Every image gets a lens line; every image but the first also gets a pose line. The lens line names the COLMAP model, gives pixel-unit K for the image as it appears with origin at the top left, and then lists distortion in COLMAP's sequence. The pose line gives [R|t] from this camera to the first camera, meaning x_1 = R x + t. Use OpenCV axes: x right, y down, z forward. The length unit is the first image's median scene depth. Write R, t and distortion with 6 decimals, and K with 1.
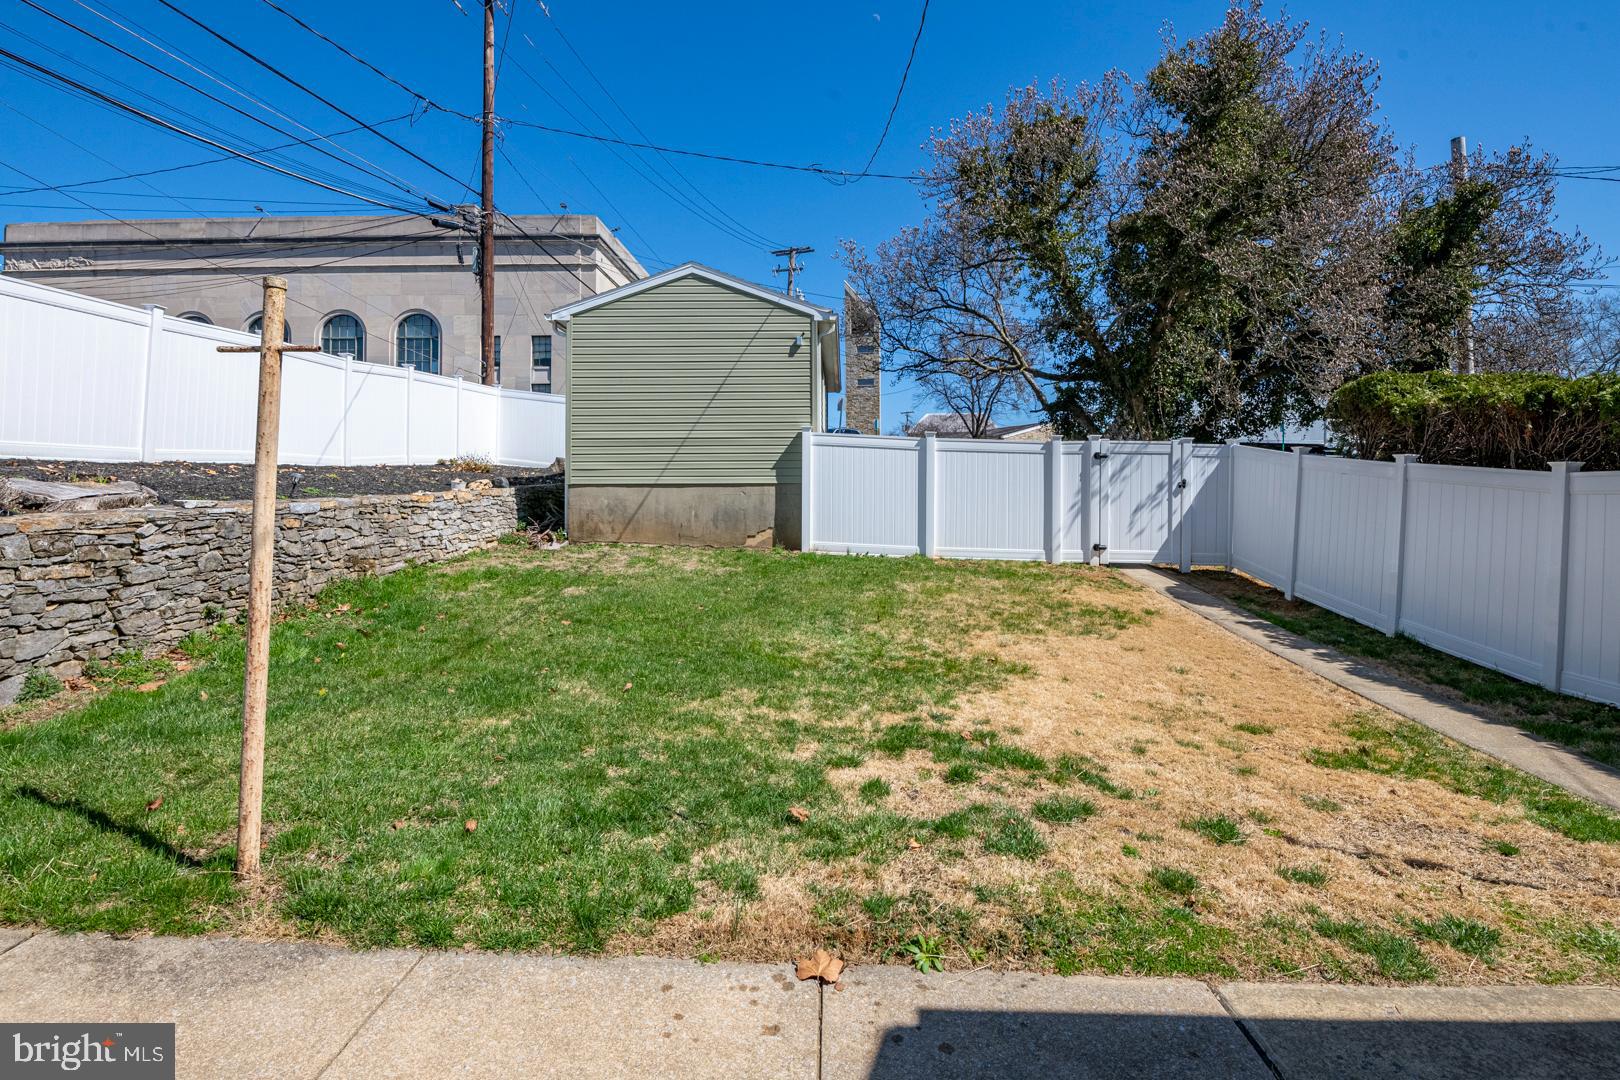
lens RADIAL K [[802.1, 0, 859.1], [0, 802.1, 493.9], [0, 0, 1]] dist [-0.006311, -0.001069]
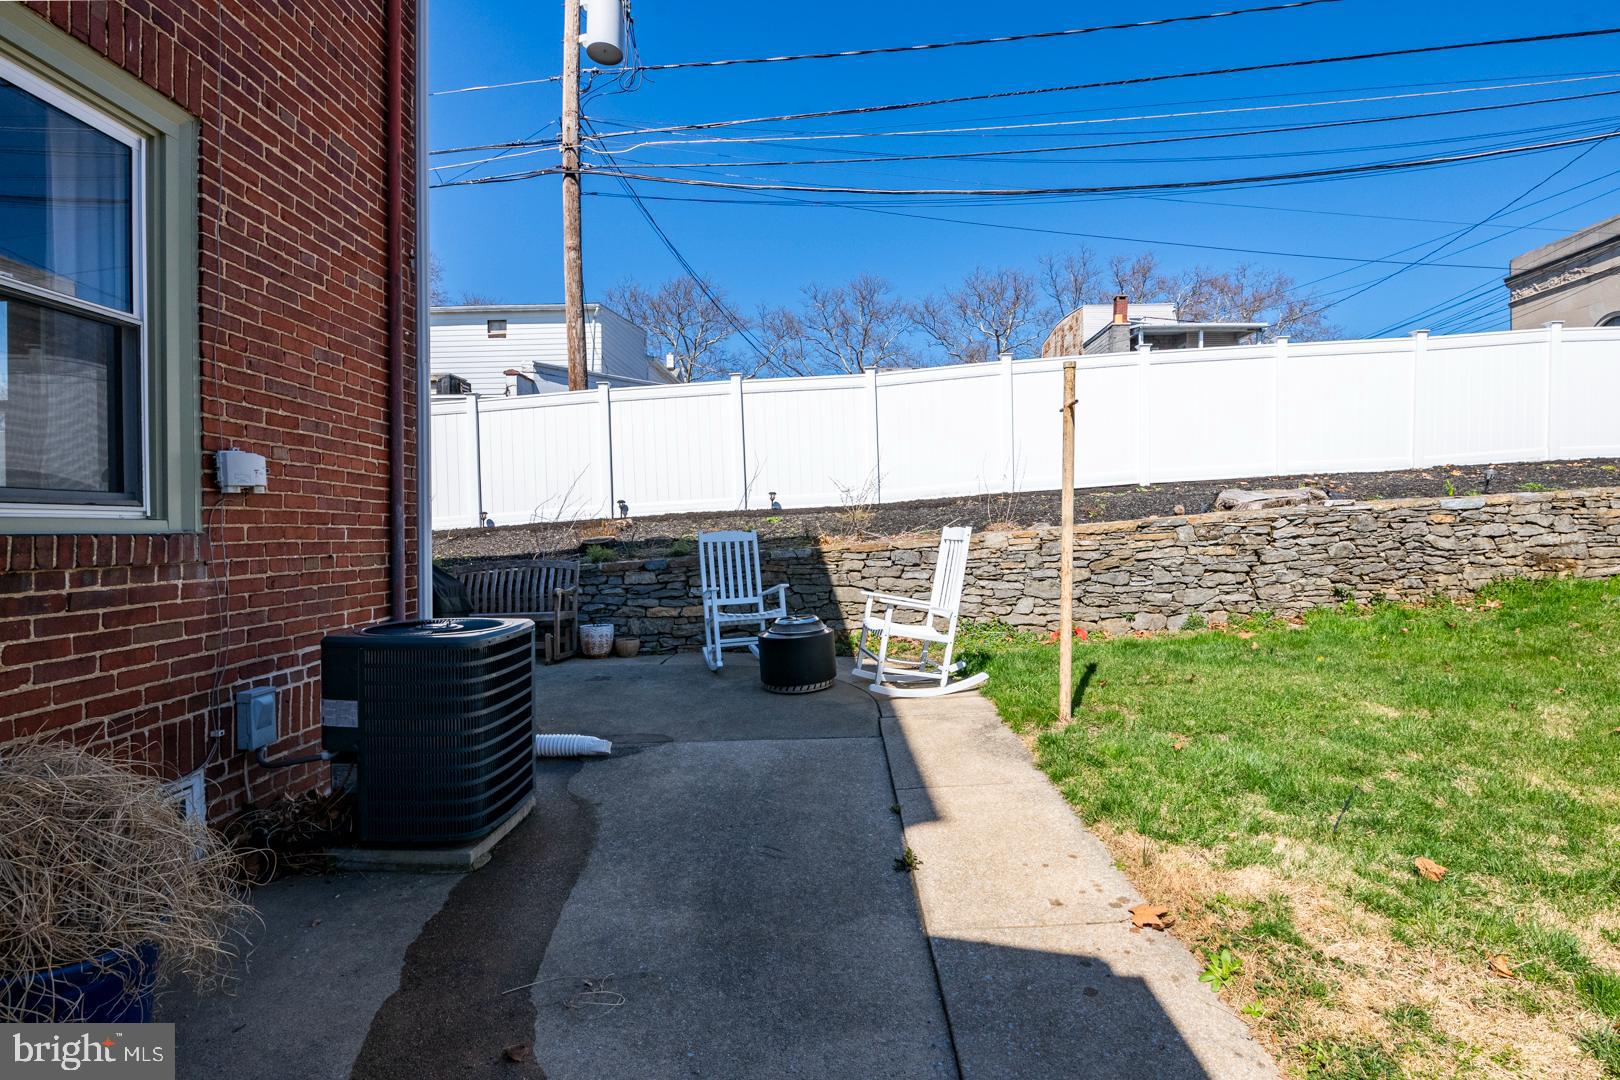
lens RADIAL K [[802.1, 0, 825.0], [0, 802.1, 533.7], [0, 0, 1]] dist [-0.006311, -0.001069]
pose [[-0.029230, 0.008803, -0.999534, 0.445170], [0.034575, 0.999372, 0.007790, 0.024221], [0.998975, -0.034331, -0.029516, 0.264227]]
